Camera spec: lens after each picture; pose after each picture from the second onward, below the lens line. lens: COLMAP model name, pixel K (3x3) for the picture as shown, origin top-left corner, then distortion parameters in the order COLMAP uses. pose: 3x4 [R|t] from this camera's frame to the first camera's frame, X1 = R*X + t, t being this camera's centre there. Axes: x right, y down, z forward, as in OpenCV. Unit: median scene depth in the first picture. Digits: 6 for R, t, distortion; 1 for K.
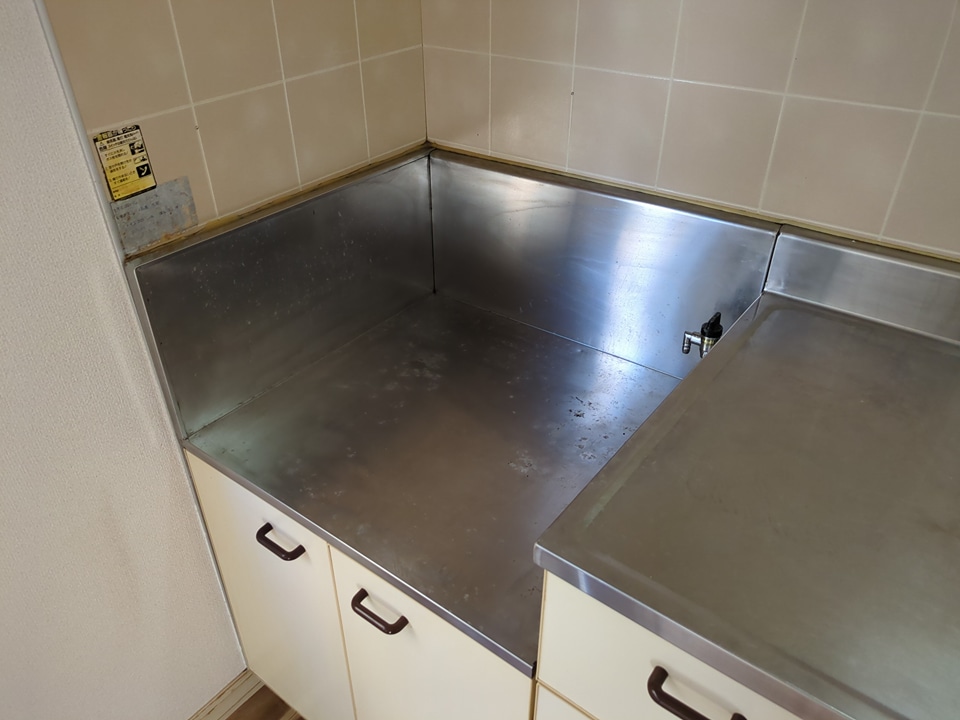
lens RADIAL K [[711.4, 0, 471.8], [0, 711.4, 367.5], [0, 0, 1]] dist [0.032582, -0.019130]
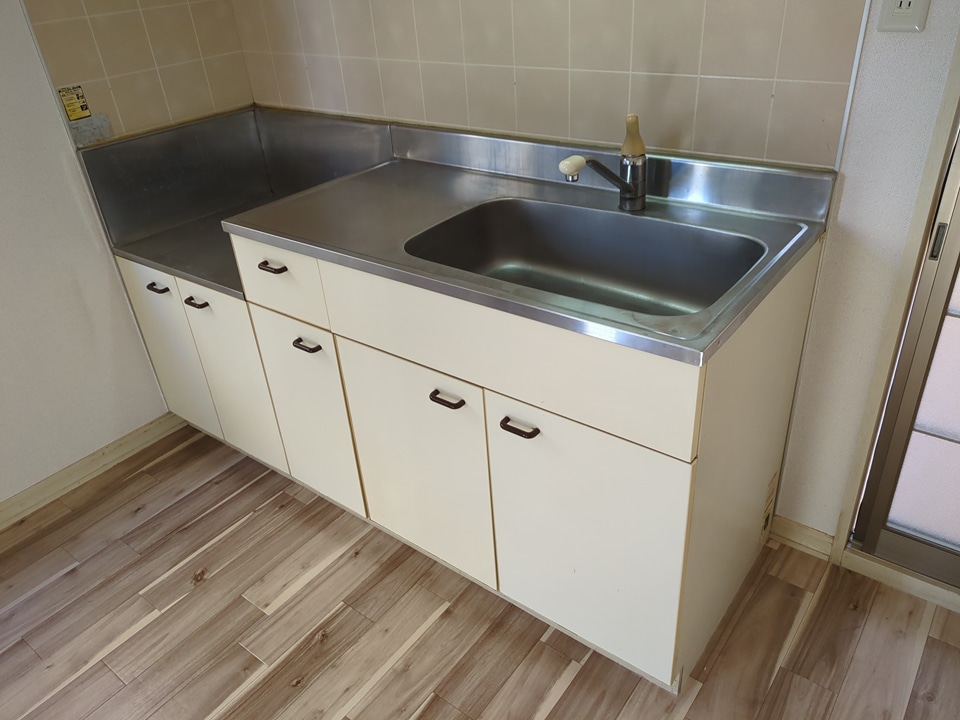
lens RADIAL K [[711.4, 0, 486.4], [0, 711.4, 356.7], [0, 0, 1]] dist [0.032582, -0.019130]
pose [[0.998767, -0.047463, -0.014567, 0.730852], [0.046629, 0.997503, -0.053037, 0.629098], [0.017048, 0.052293, 0.998486, -1.079553]]
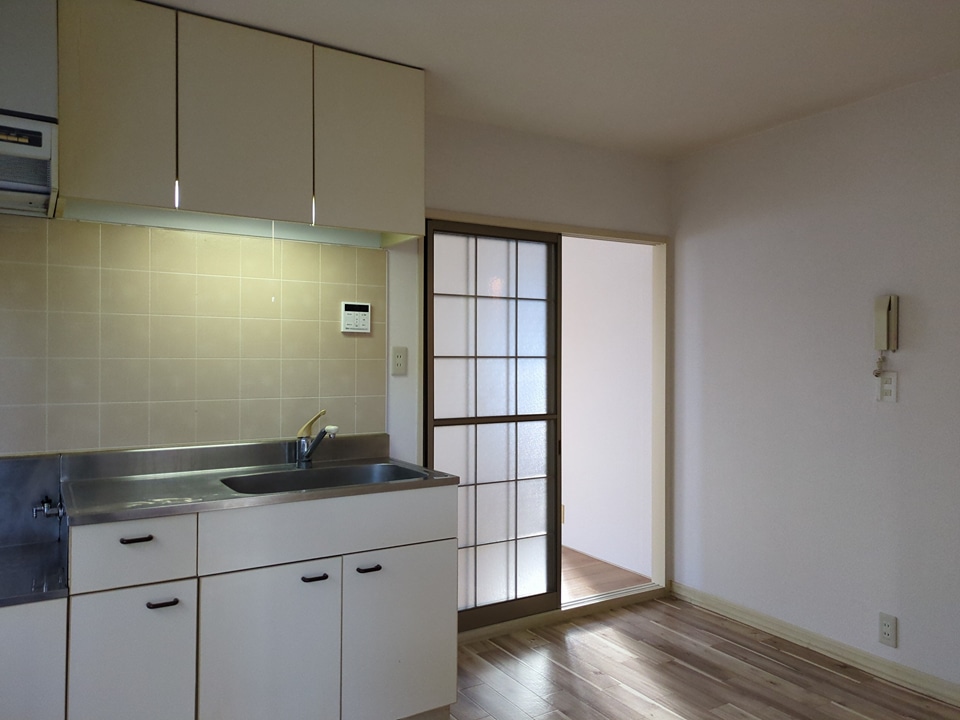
lens RADIAL K [[711.4, 0, 483.3], [0, 711.4, 354.3], [0, 0, 1]] dist [0.032582, -0.019130]
pose [[0.355053, 0.023370, 0.934554, -1.418974], [0.513716, 0.830342, -0.215934, 0.818954], [-0.781046, 0.556764, 0.282810, -1.050659]]
